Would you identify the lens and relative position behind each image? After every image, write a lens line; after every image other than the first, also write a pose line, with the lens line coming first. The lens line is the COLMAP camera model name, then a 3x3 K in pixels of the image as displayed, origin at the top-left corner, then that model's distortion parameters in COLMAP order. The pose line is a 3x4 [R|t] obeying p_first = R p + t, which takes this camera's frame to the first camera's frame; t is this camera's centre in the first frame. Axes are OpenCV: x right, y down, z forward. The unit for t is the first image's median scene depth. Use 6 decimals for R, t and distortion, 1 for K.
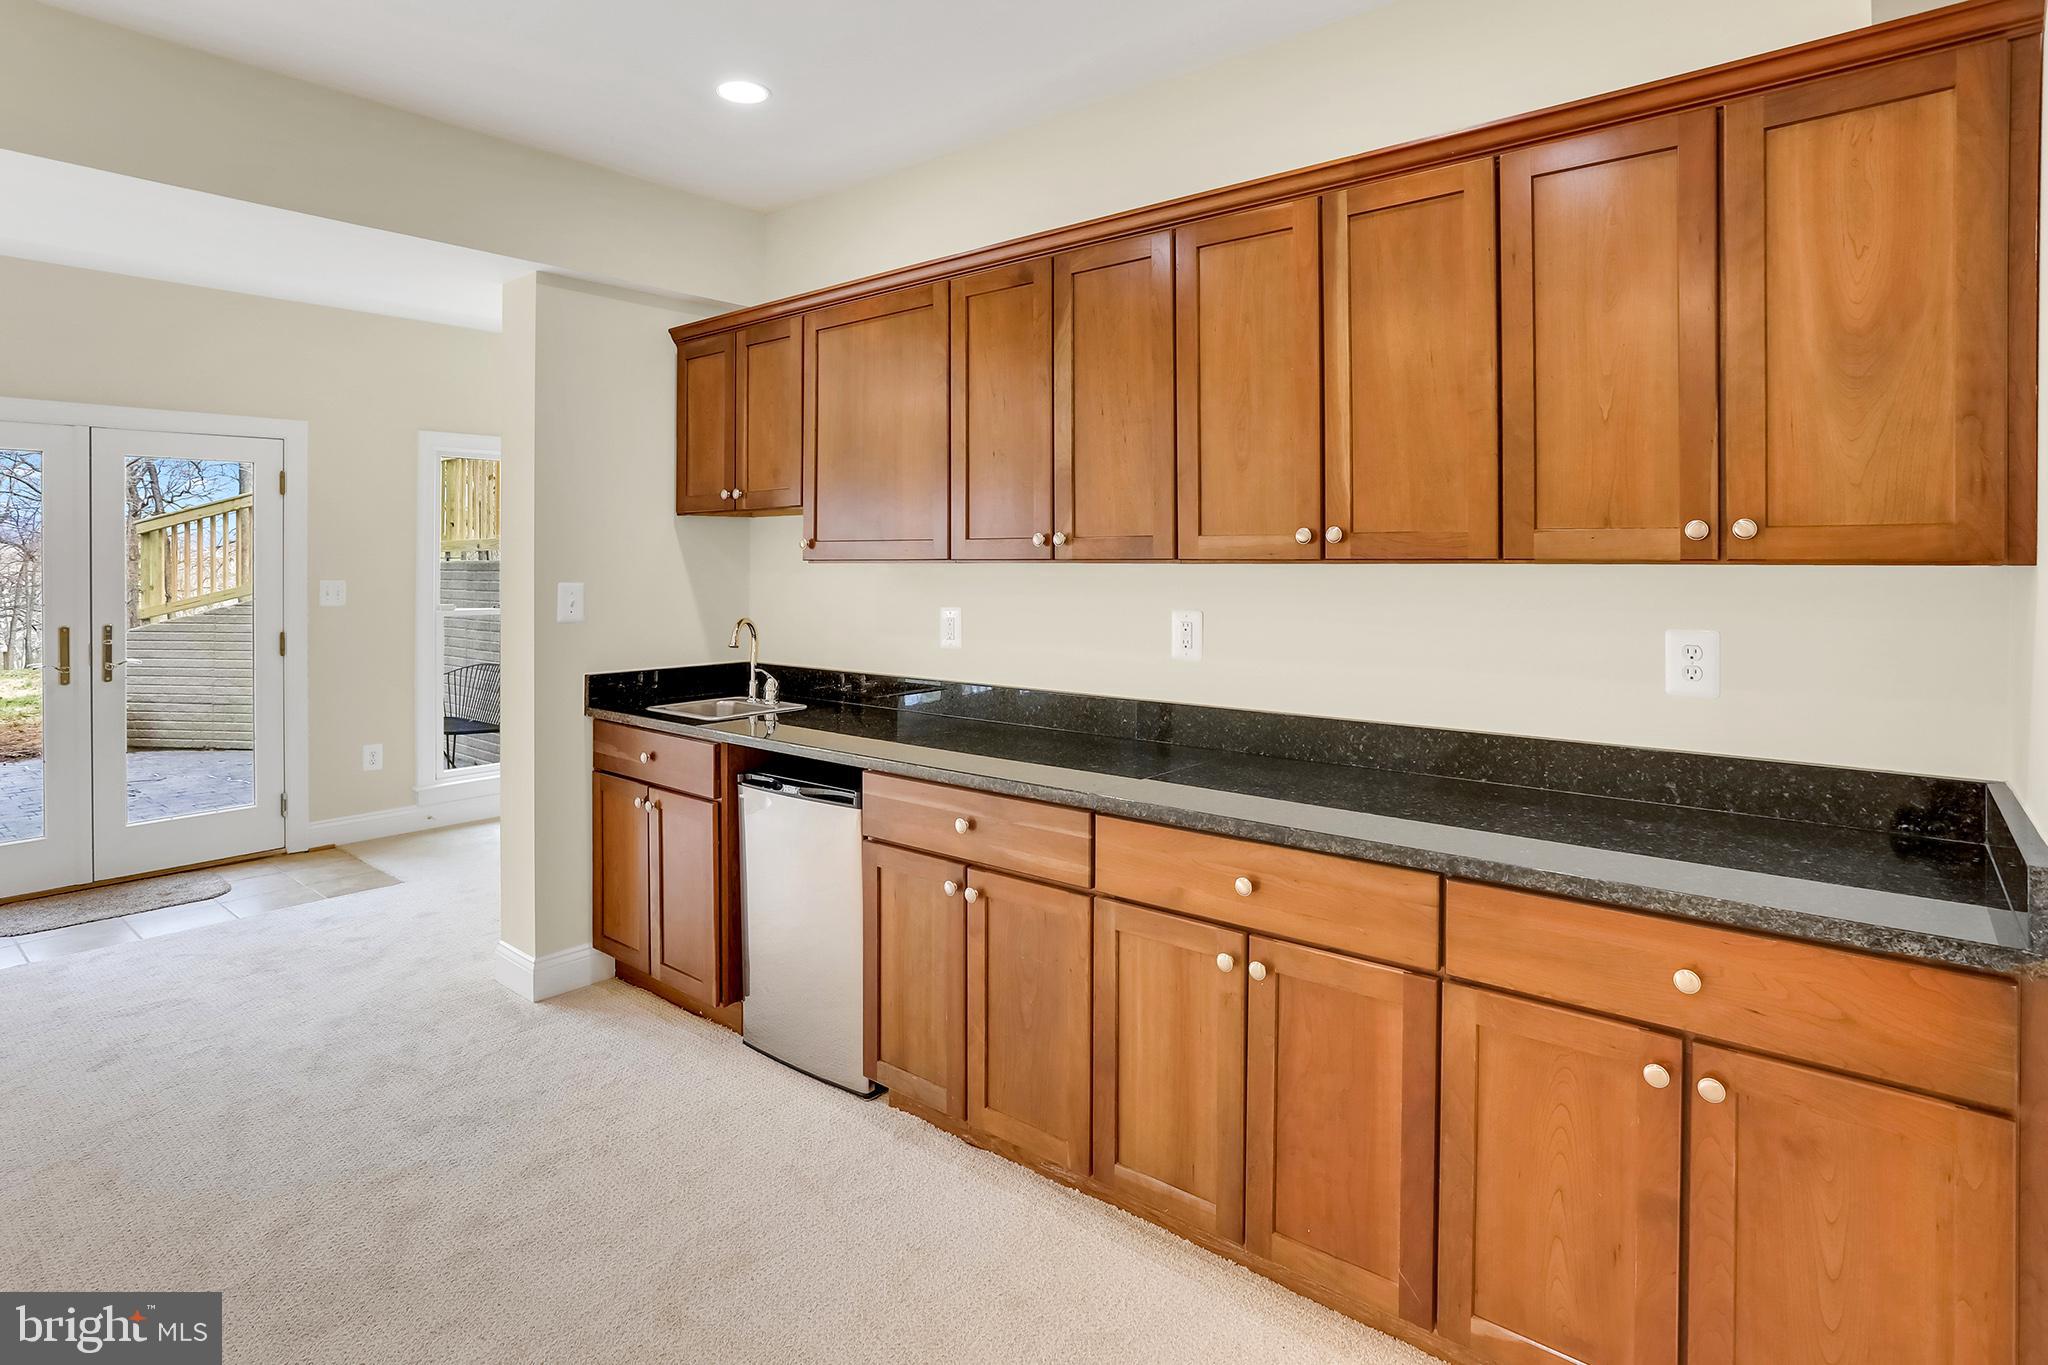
lens RADIAL K [[1042.3, 0, 1028.4], [0, 1042.3, 572.3], [0, 0, 1]] dist [0.000913, -0.000117]
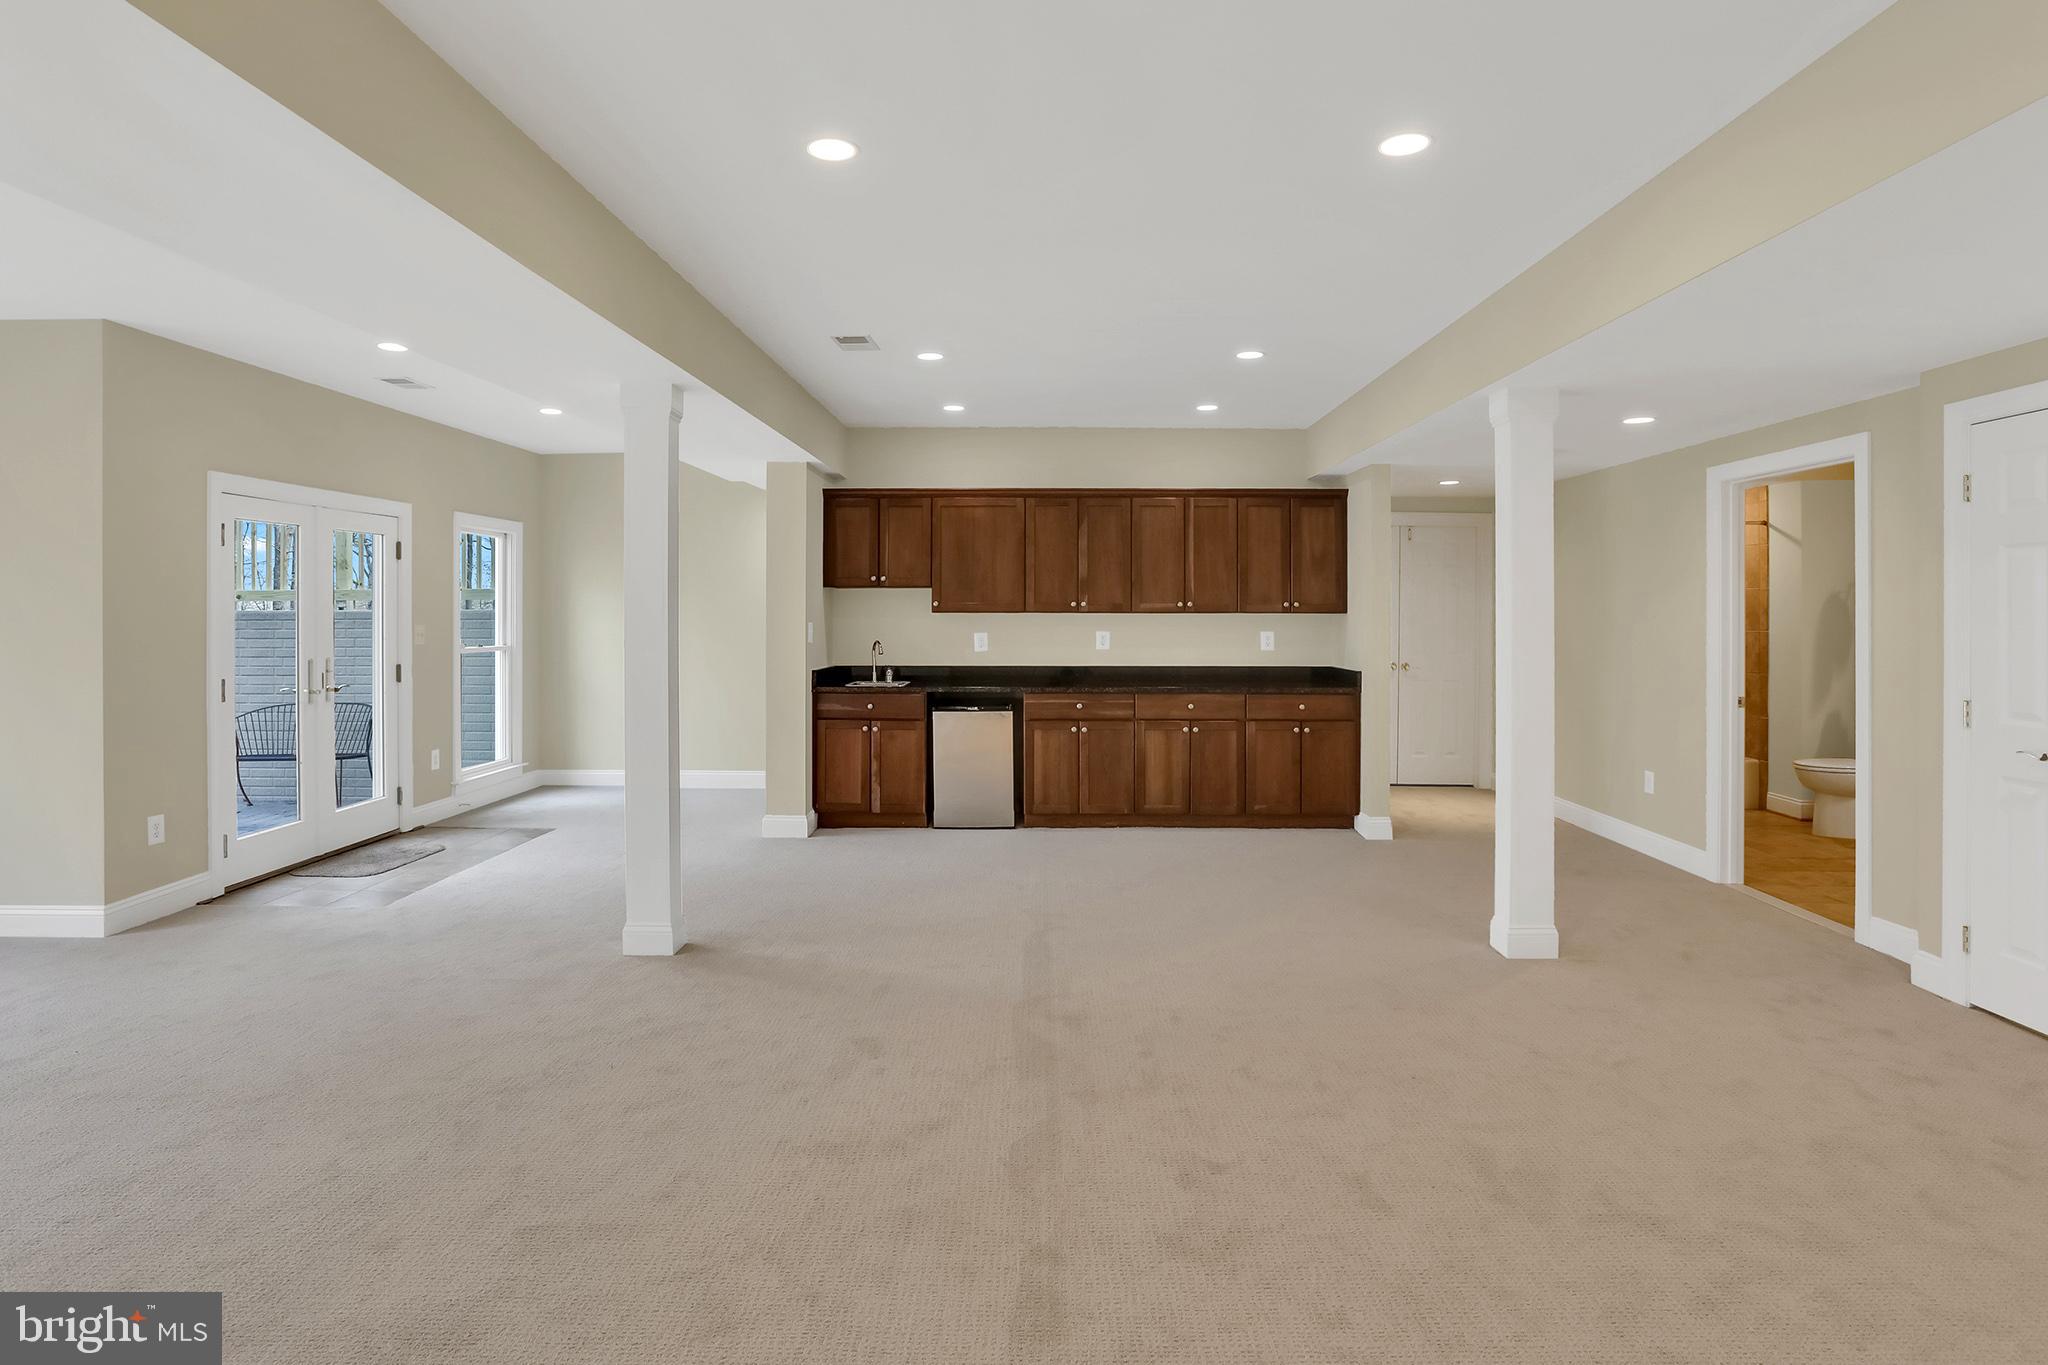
lens RADIAL K [[1078.1, 0, 1031.9], [0, 1078.1, 622.4], [0, 0, 1]] dist [-0.003637, -0.000439]
pose [[0.782282, -0.000179, 0.622925, -2.137955], [0.004770, 0.999972, -0.005702, 0.036822], [-0.622906, 0.007432, 0.782261, -1.283688]]
